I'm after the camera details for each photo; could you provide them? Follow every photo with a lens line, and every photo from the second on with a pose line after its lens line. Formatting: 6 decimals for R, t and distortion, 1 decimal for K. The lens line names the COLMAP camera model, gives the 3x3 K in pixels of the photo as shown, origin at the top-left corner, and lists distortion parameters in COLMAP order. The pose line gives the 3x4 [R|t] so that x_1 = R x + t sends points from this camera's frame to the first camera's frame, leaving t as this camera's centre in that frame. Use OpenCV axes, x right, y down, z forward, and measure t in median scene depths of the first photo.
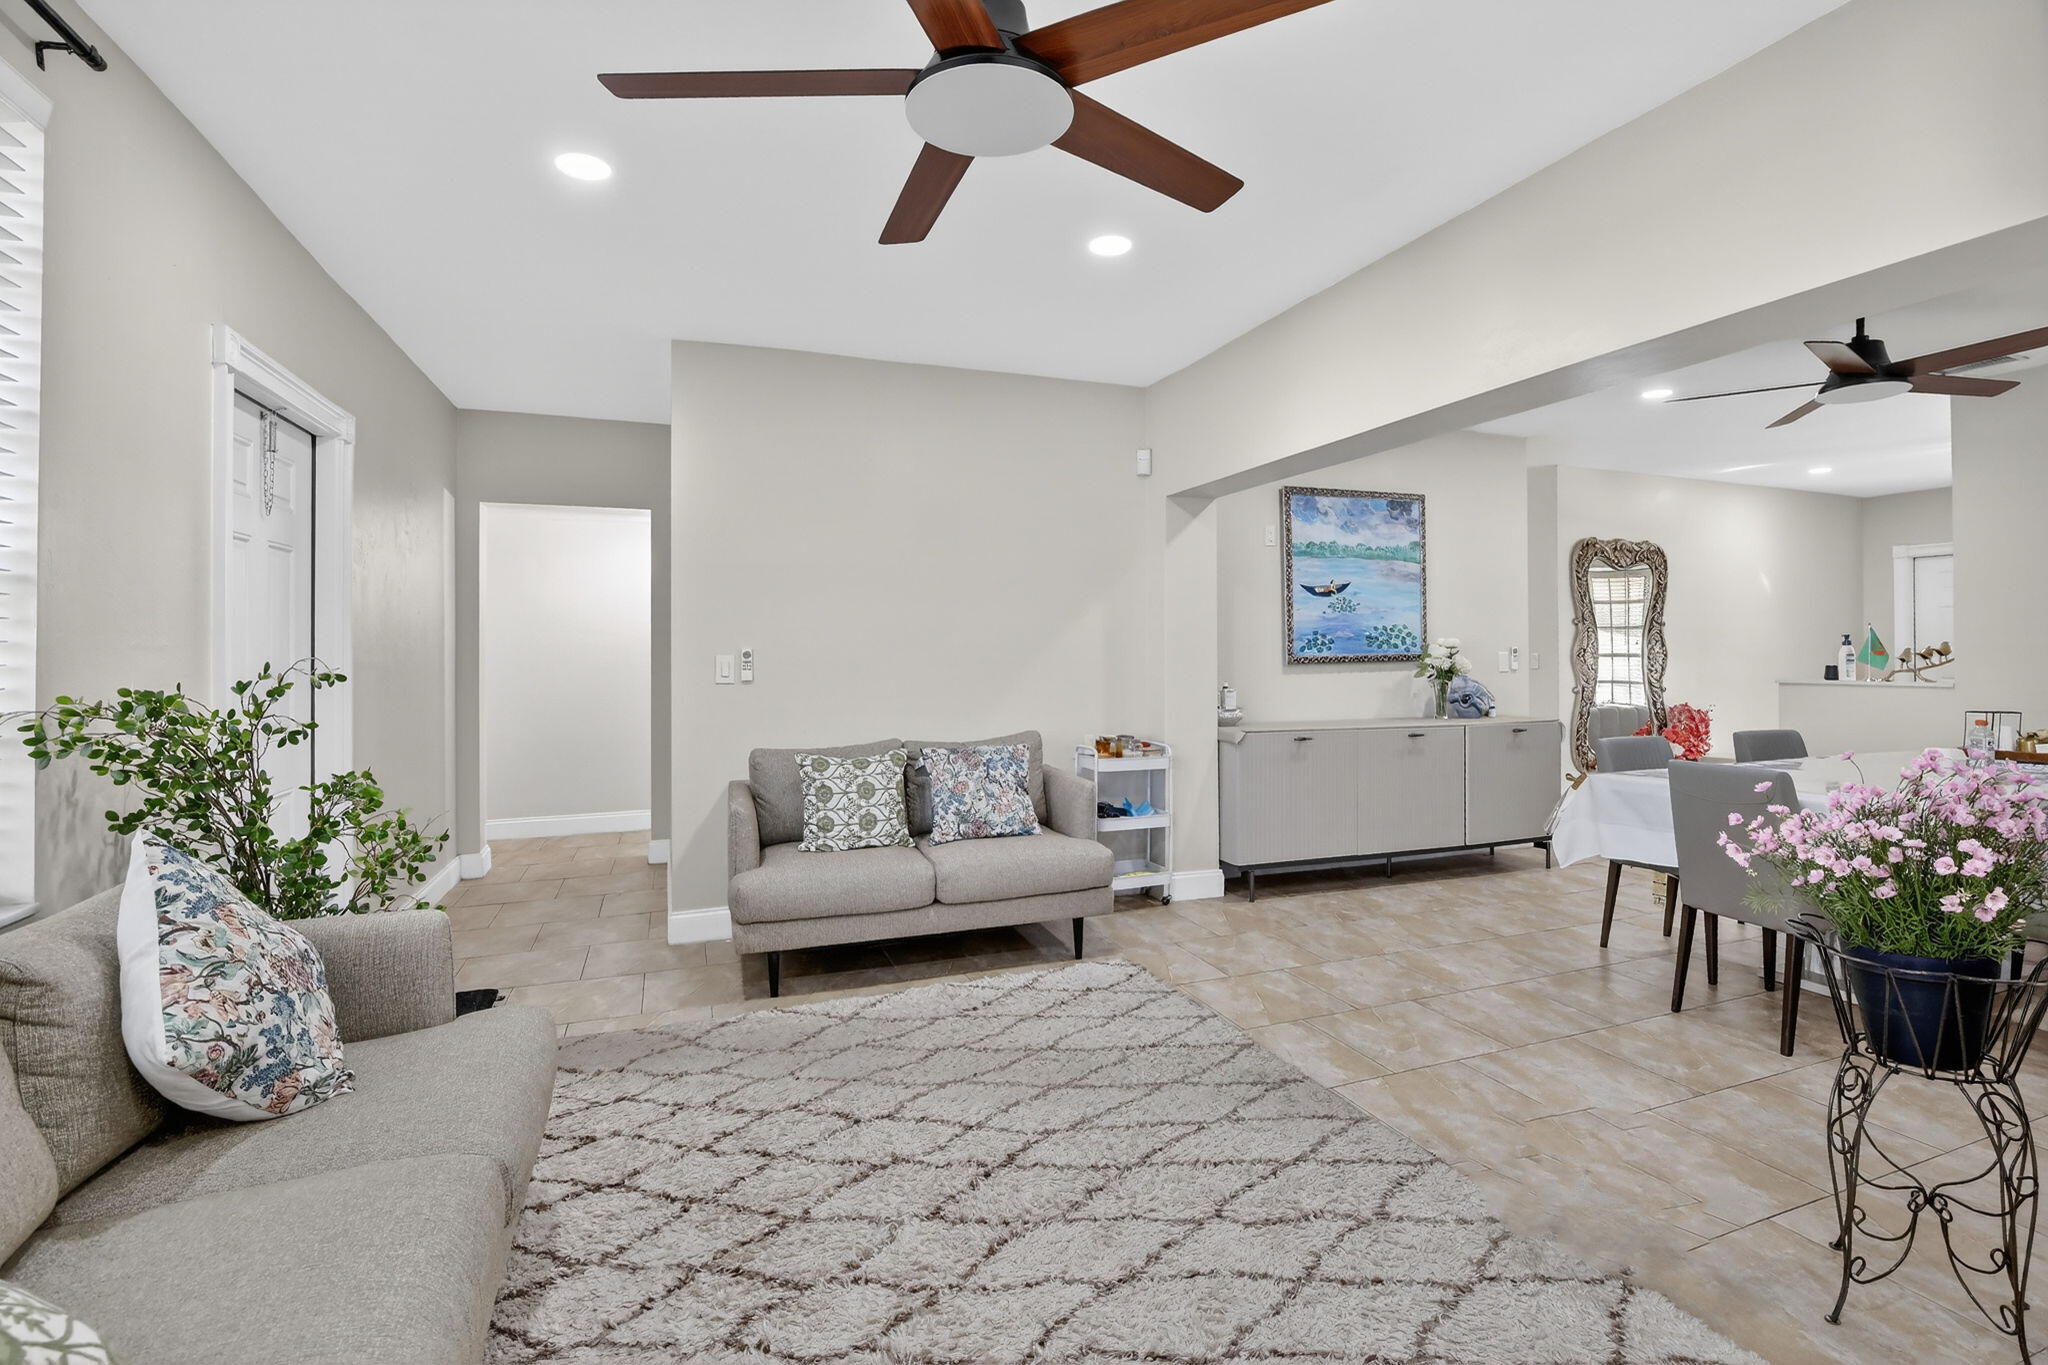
lens RADIAL K [[964.1, 0, 1062.9], [0, 964.1, 662.9], [0, 0, 1]] dist [-0.025062, 0.003742]
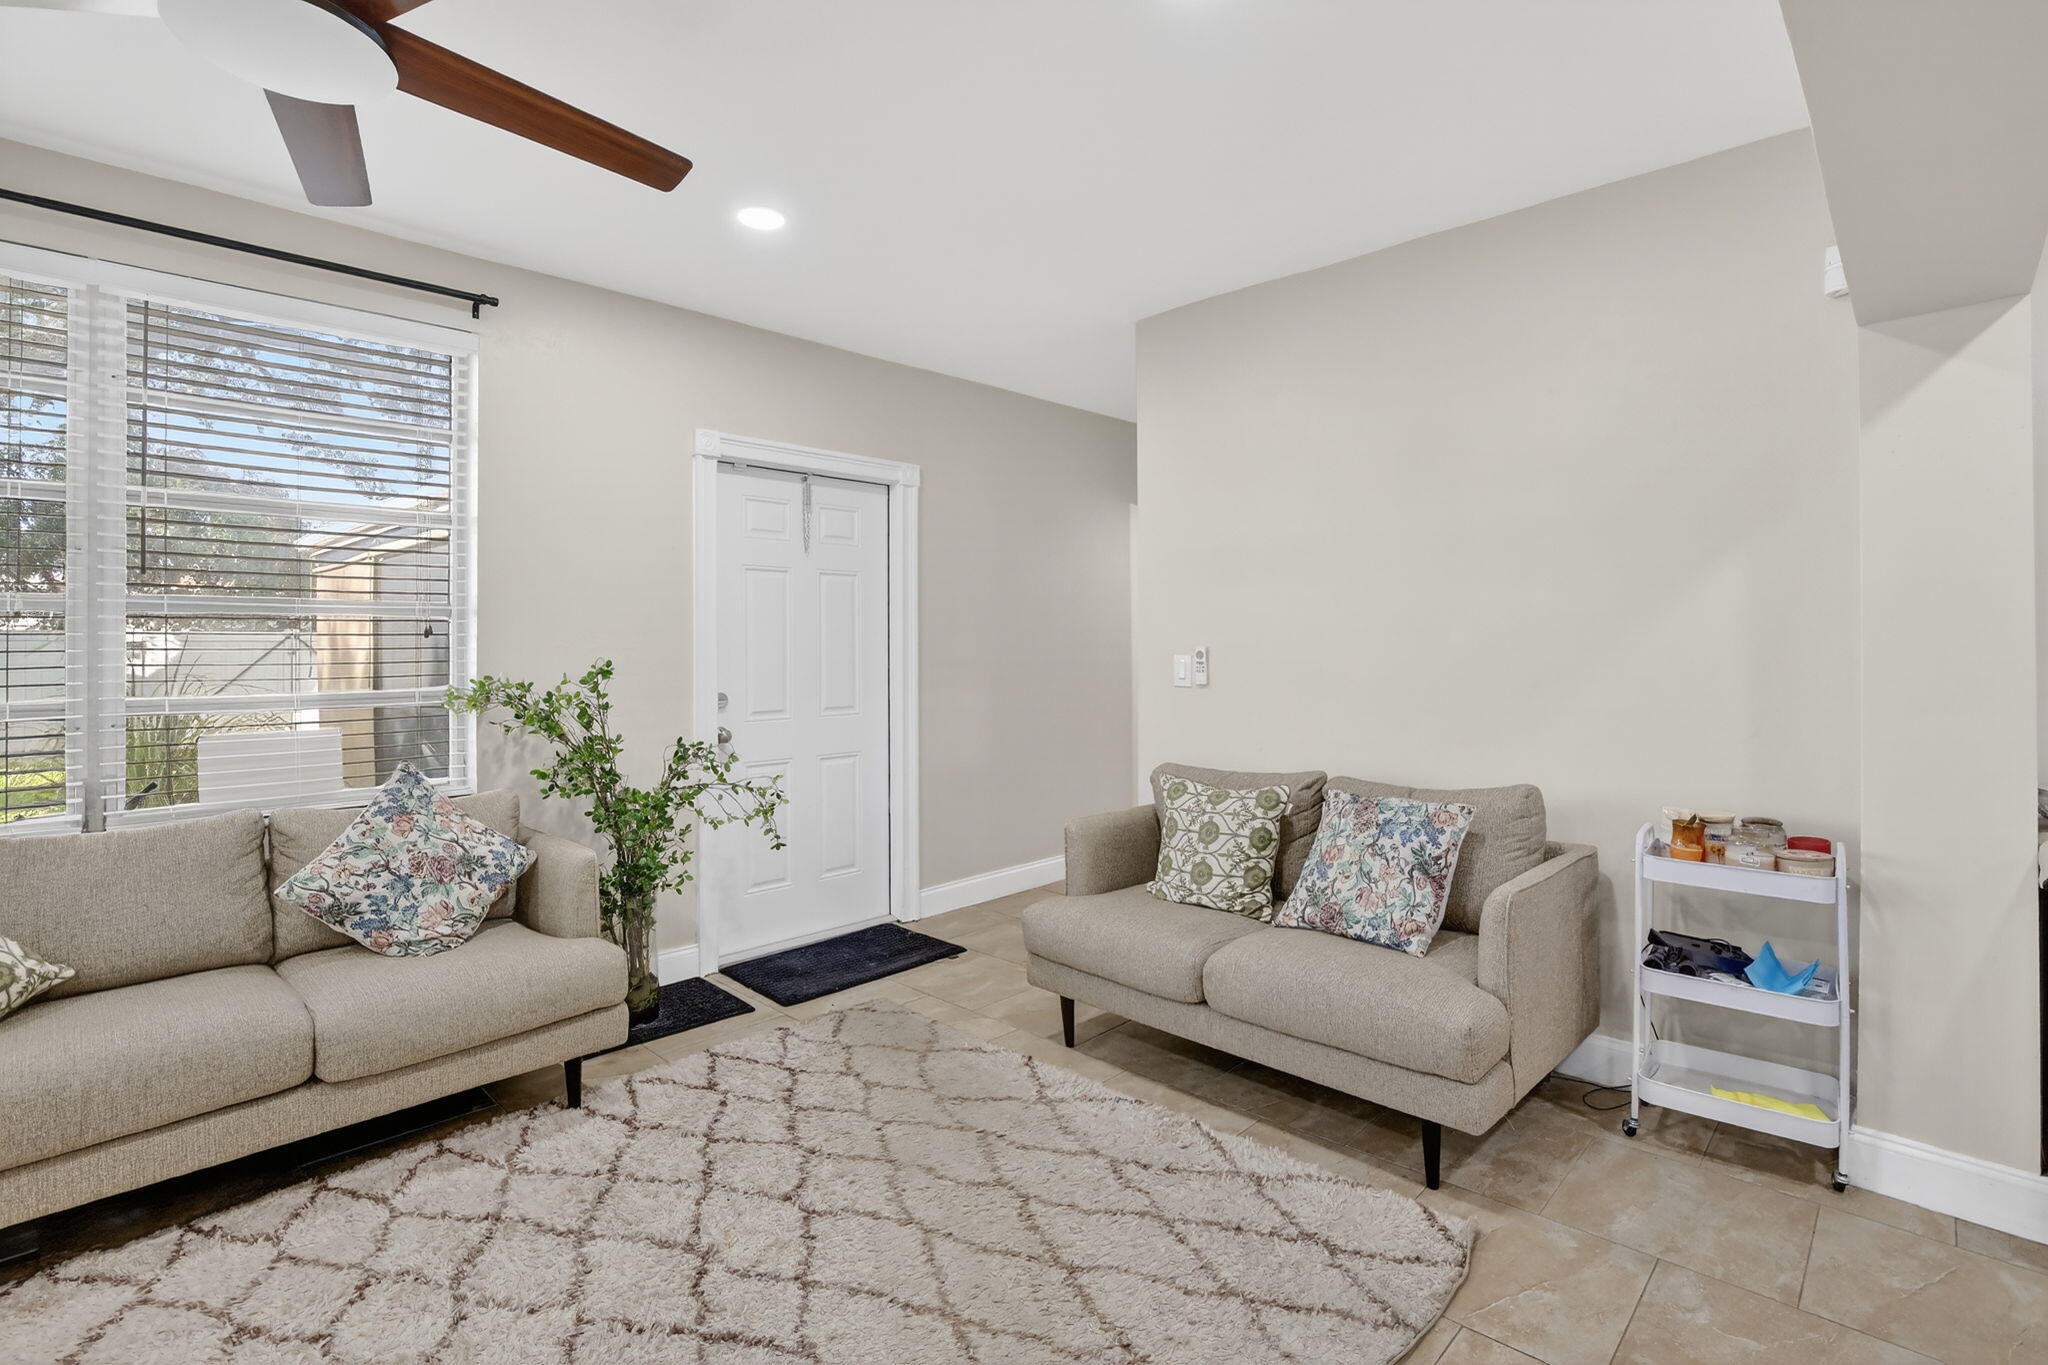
lens RADIAL K [[964.1, 0, 1047.5], [0, 964.1, 643.3], [0, 0, 1]] dist [-0.025062, 0.003742]
pose [[0.428059, -0.000457, -0.903750, 0.425579], [-0.009478, 0.999943, -0.004995, -0.013988], [0.903701, 0.010704, 0.428031, 0.531705]]
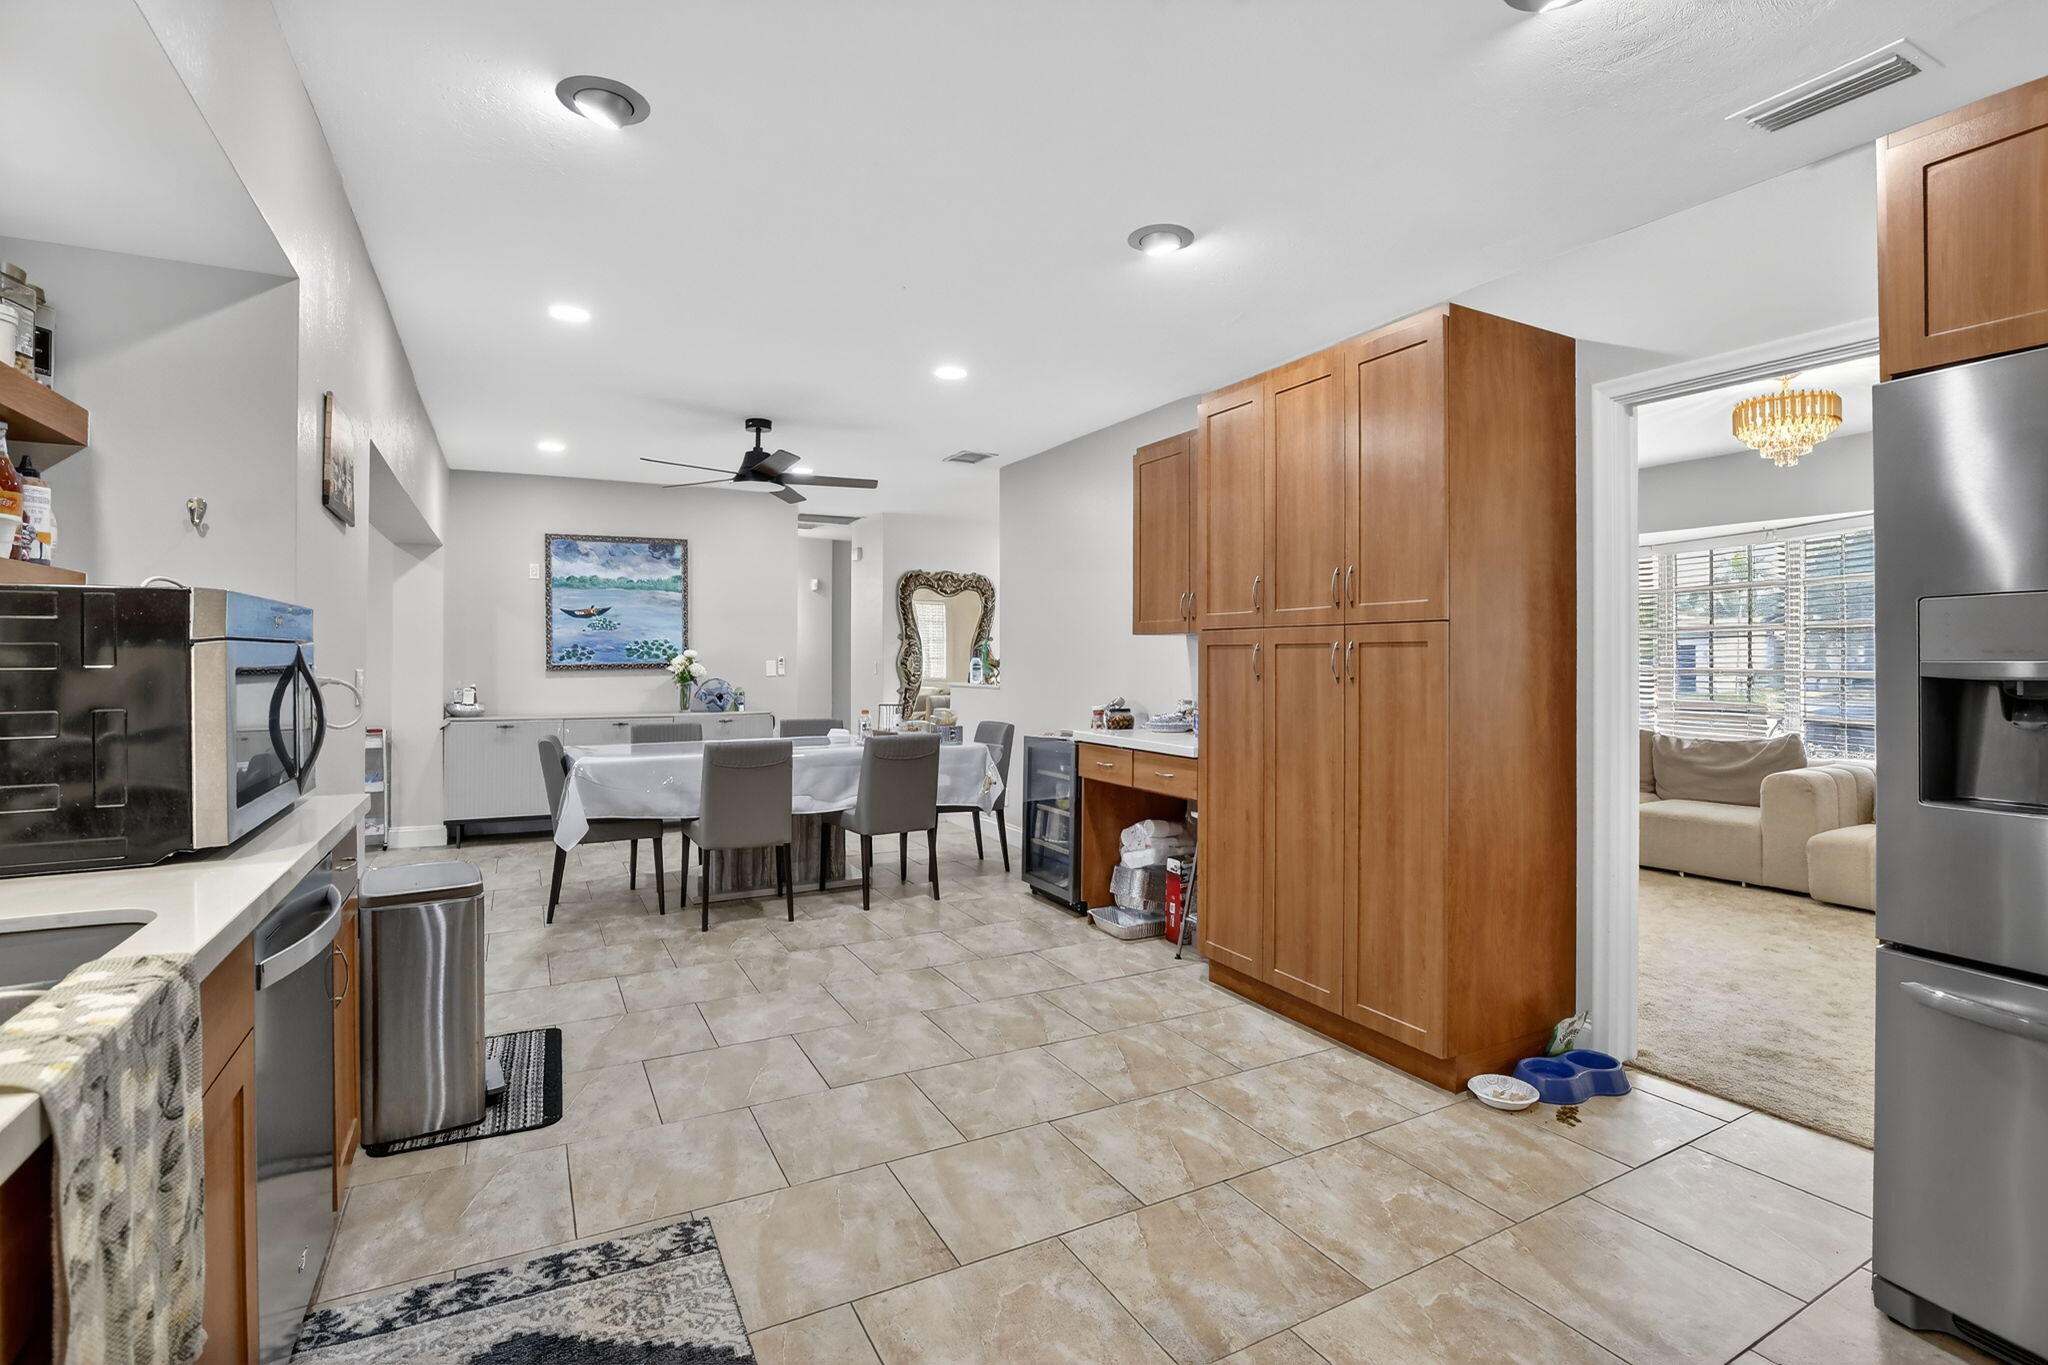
lens RADIAL K [[958.1, 0, 1027.7], [0, 958.1, 650.7], [0, 0, 1]] dist [-0.030845, 0.002860]
pose [[0.993348, 0.005472, 0.115024, 0.993943], [-0.003469, 0.999839, -0.017606, -0.006142], [-0.115102, 0.017089, 0.993207, -0.476721]]
